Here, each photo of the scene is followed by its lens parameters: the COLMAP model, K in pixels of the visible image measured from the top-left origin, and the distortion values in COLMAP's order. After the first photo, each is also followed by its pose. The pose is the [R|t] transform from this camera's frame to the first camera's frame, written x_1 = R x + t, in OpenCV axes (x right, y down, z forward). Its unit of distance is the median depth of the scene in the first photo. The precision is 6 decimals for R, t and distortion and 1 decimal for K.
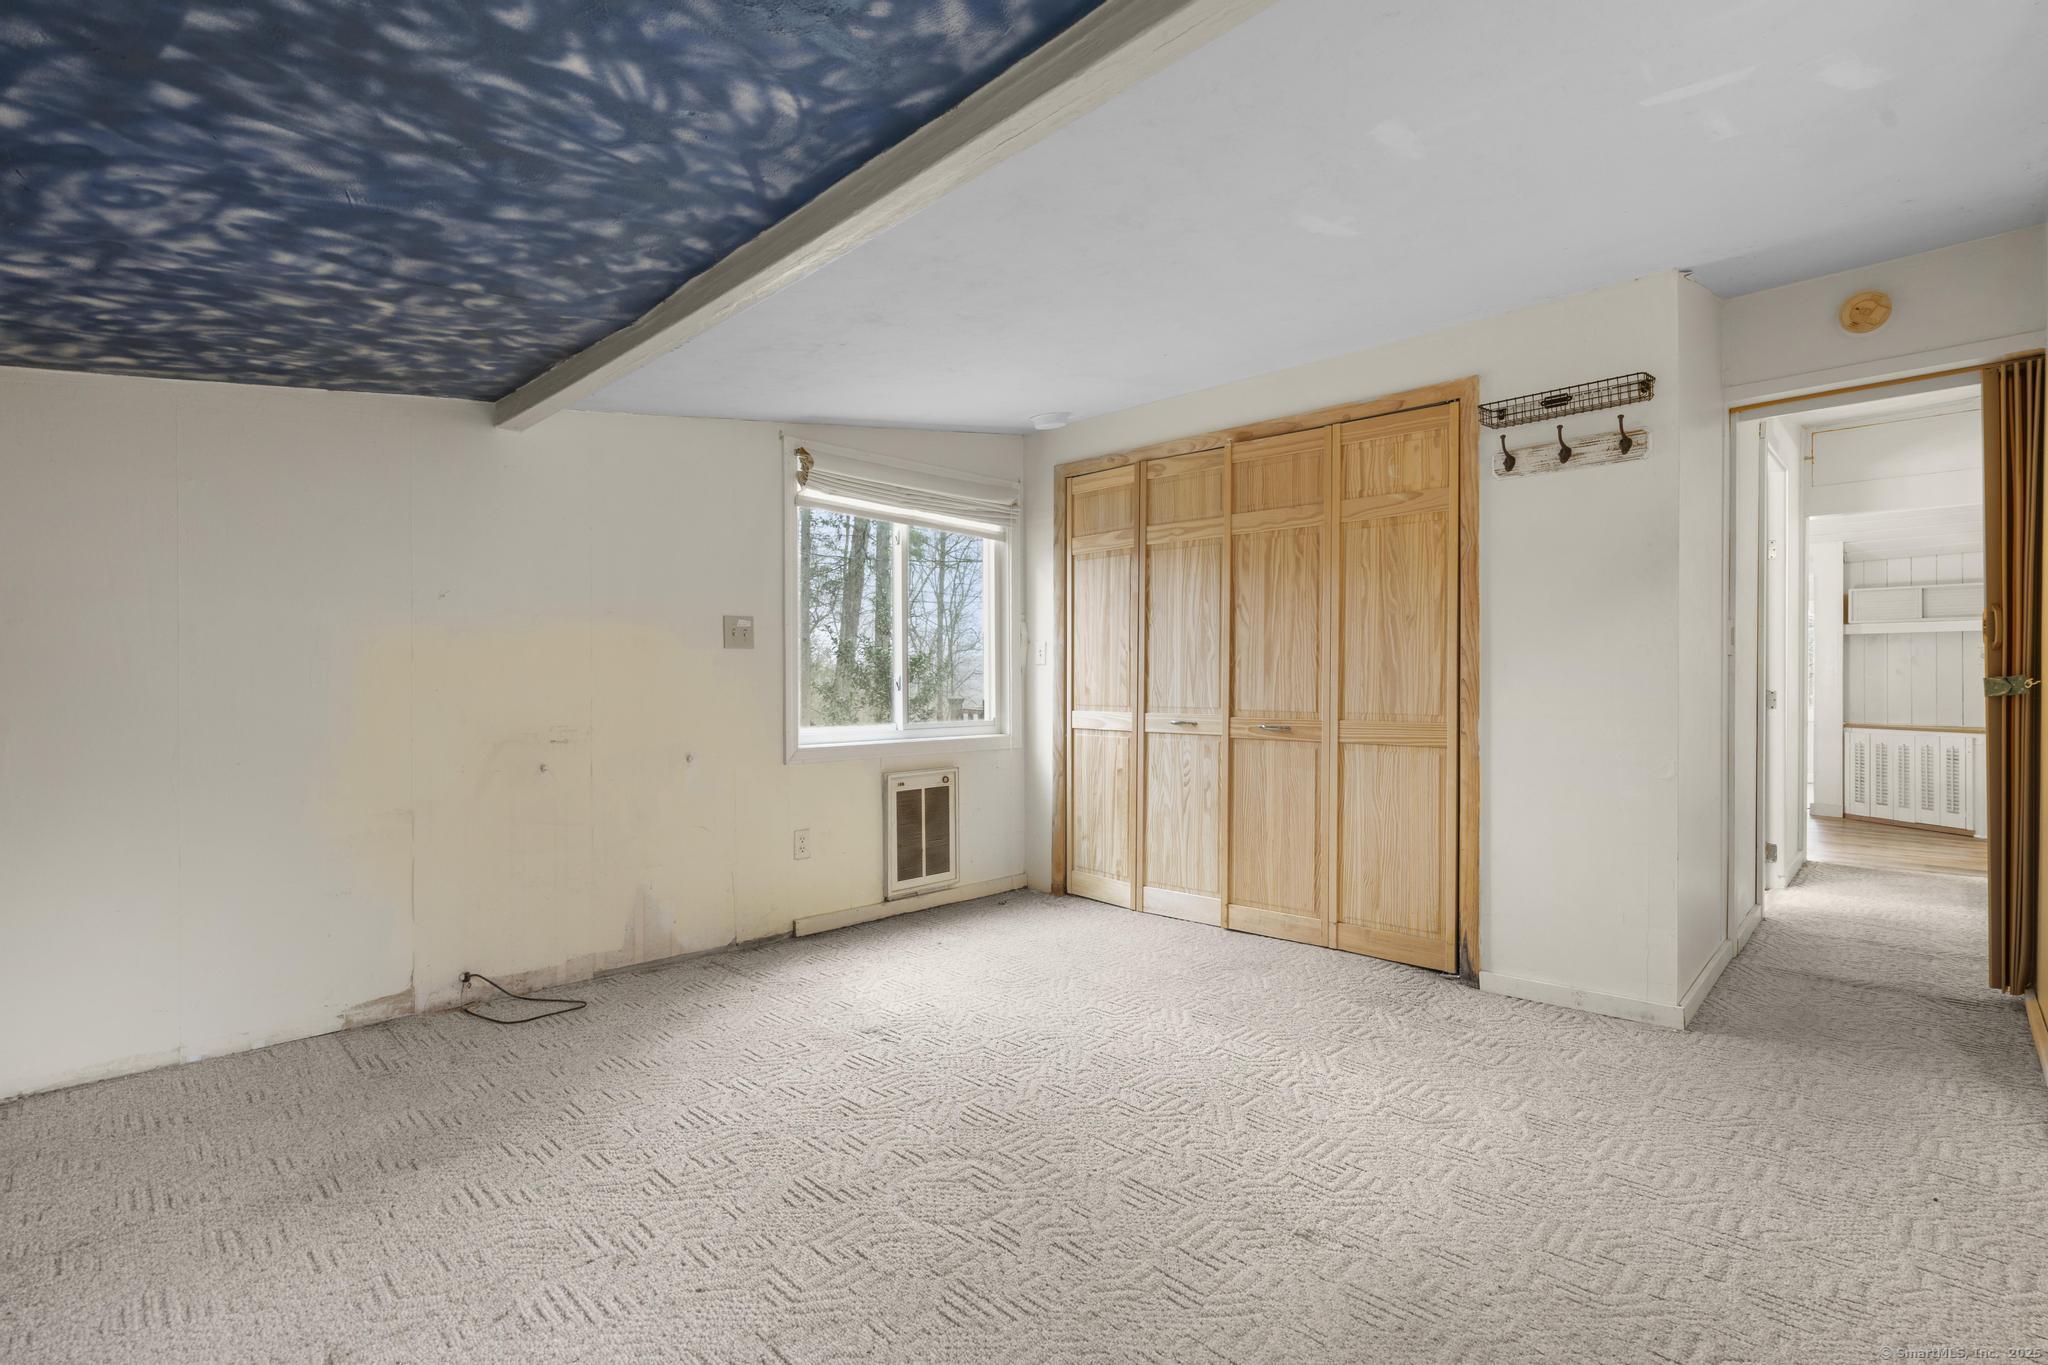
lens RADIAL K [[938.0, 0, 1028.7], [0, 938.0, 677.3], [0, 0, 1]] dist [-0.005033, 0.000768]
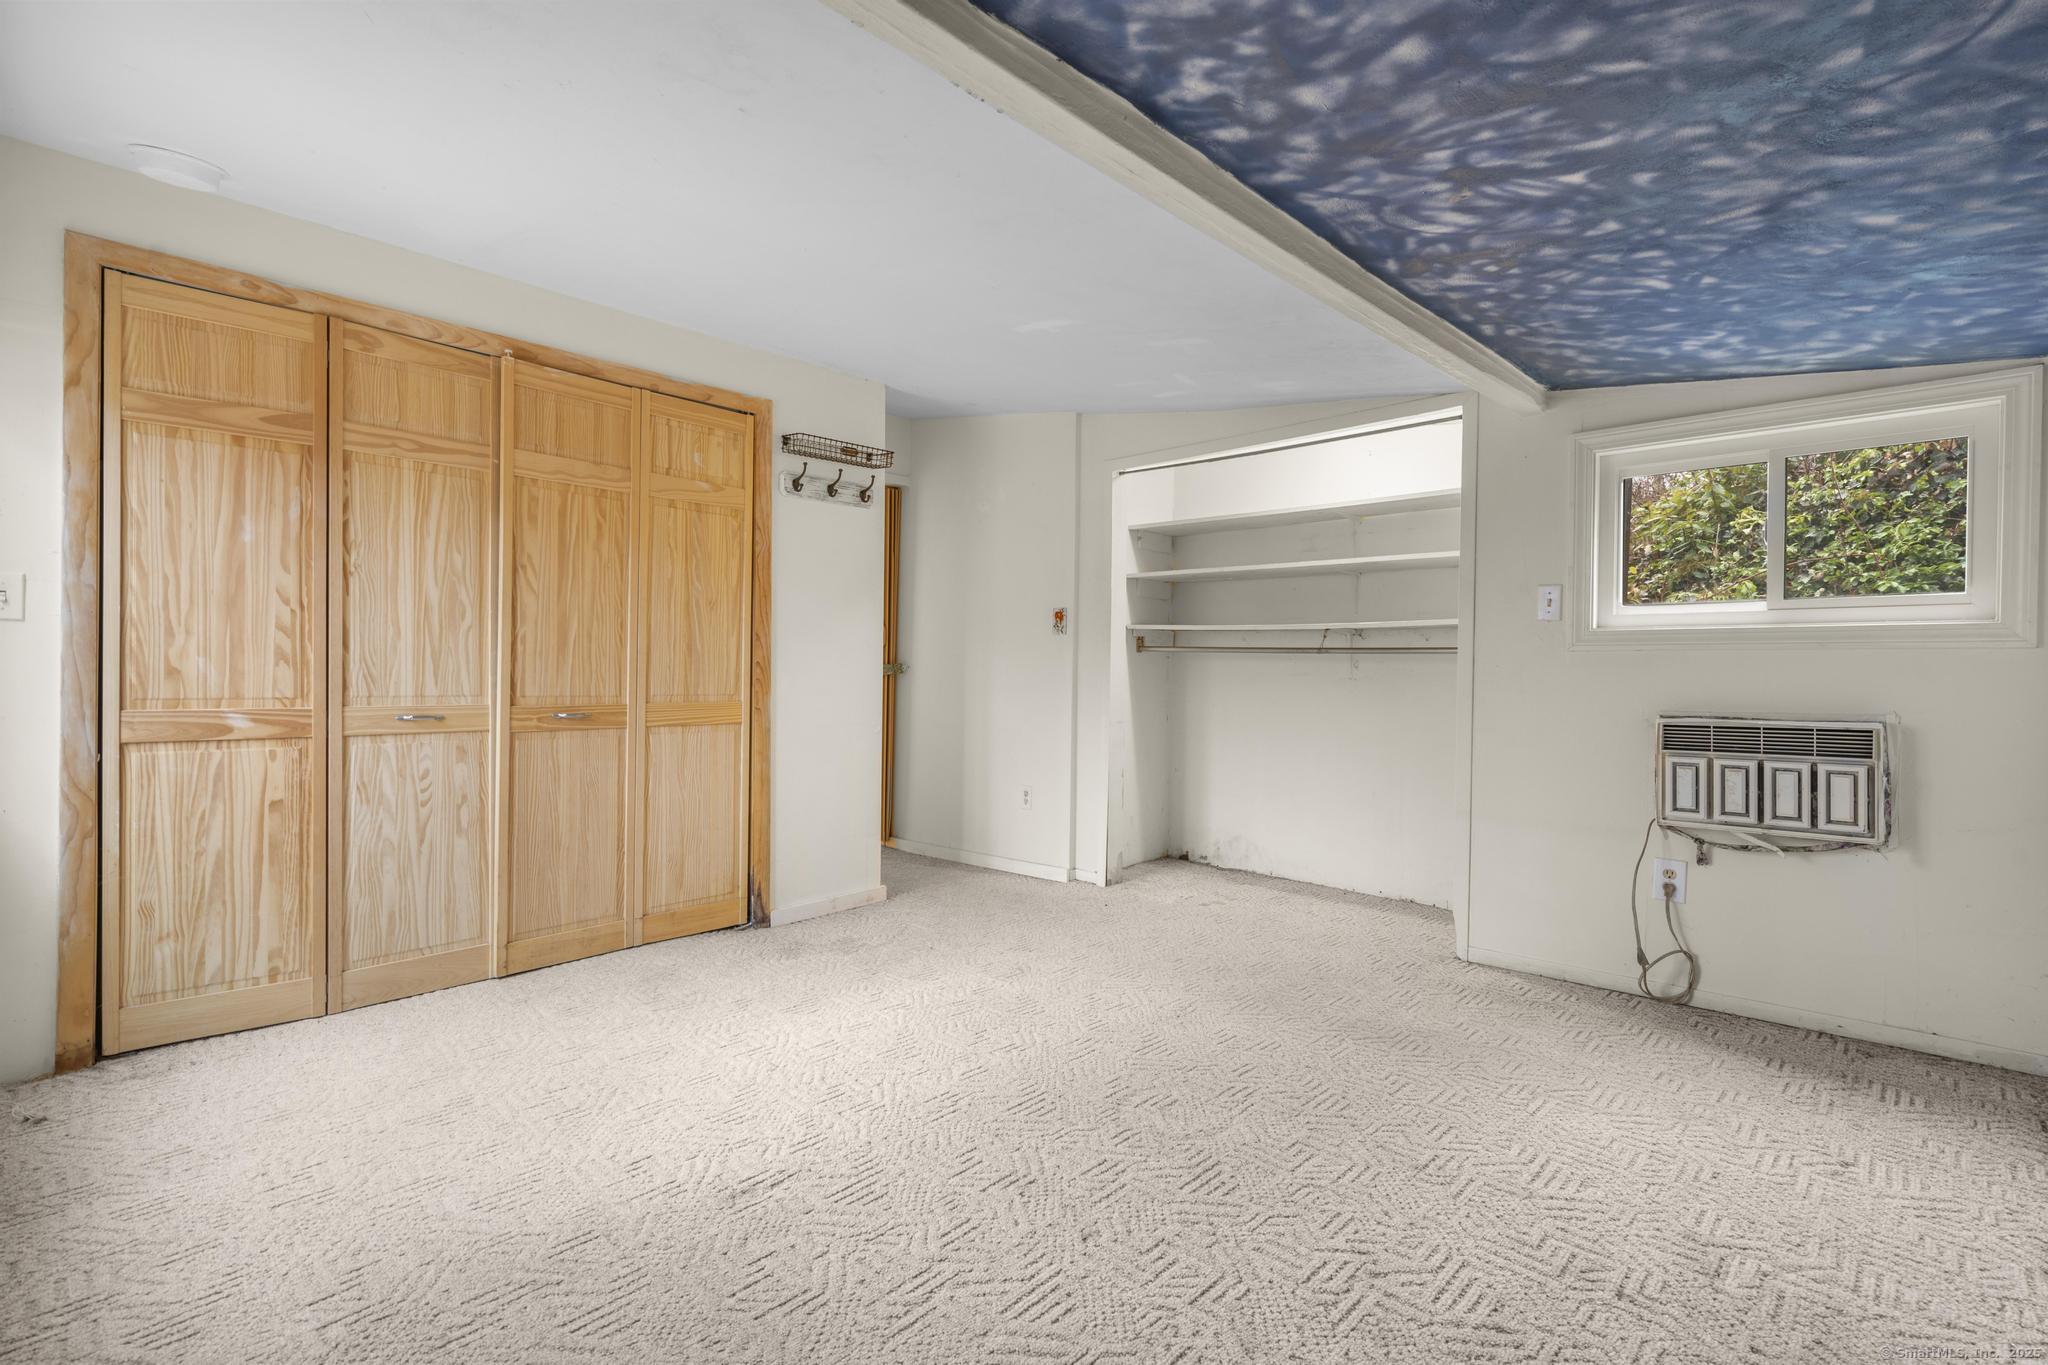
lens RADIAL K [[938.0, 0, 1031.9], [0, 938.0, 677.0], [0, 0, 1]] dist [-0.005033, 0.000768]
pose [[-0.005993, -0.004813, 0.999970, -0.634552], [-0.012122, 0.999915, 0.004740, 0.010202], [-0.999909, -0.012093, -0.006051, 0.626996]]
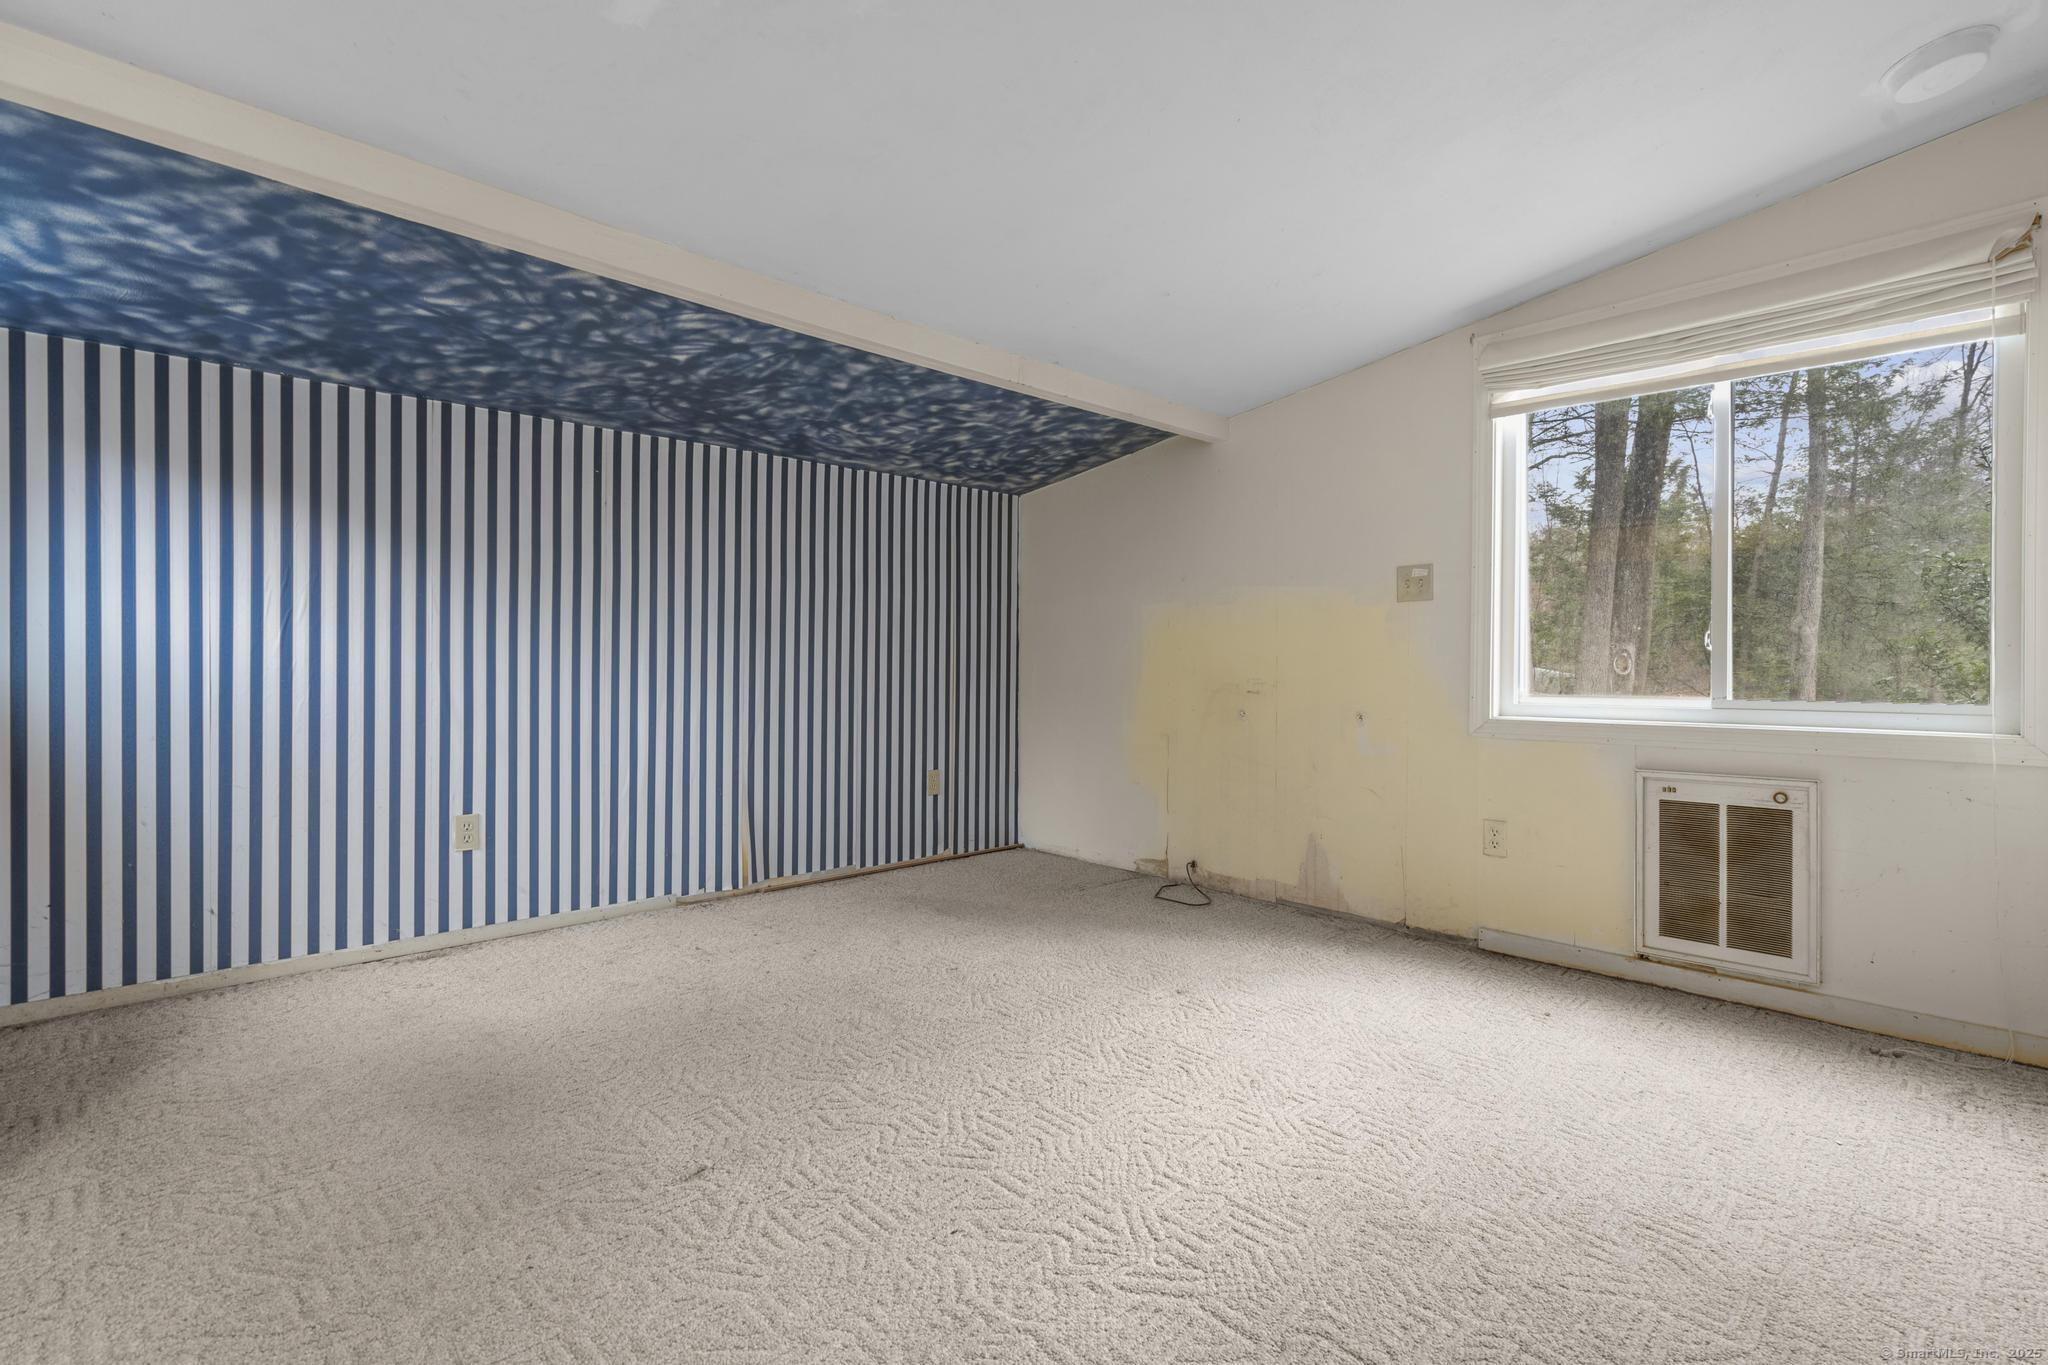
lens RADIAL K [[938.0, 0, 1022.3], [0, 938.0, 679.7], [0, 0, 1]] dist [-0.005033, 0.000768]
pose [[-0.031024, 0.015717, -0.999395, 0.625750], [0.005312, 0.999865, 0.015559, 0.030027], [0.999505, -0.004826, -0.031104, 0.678399]]
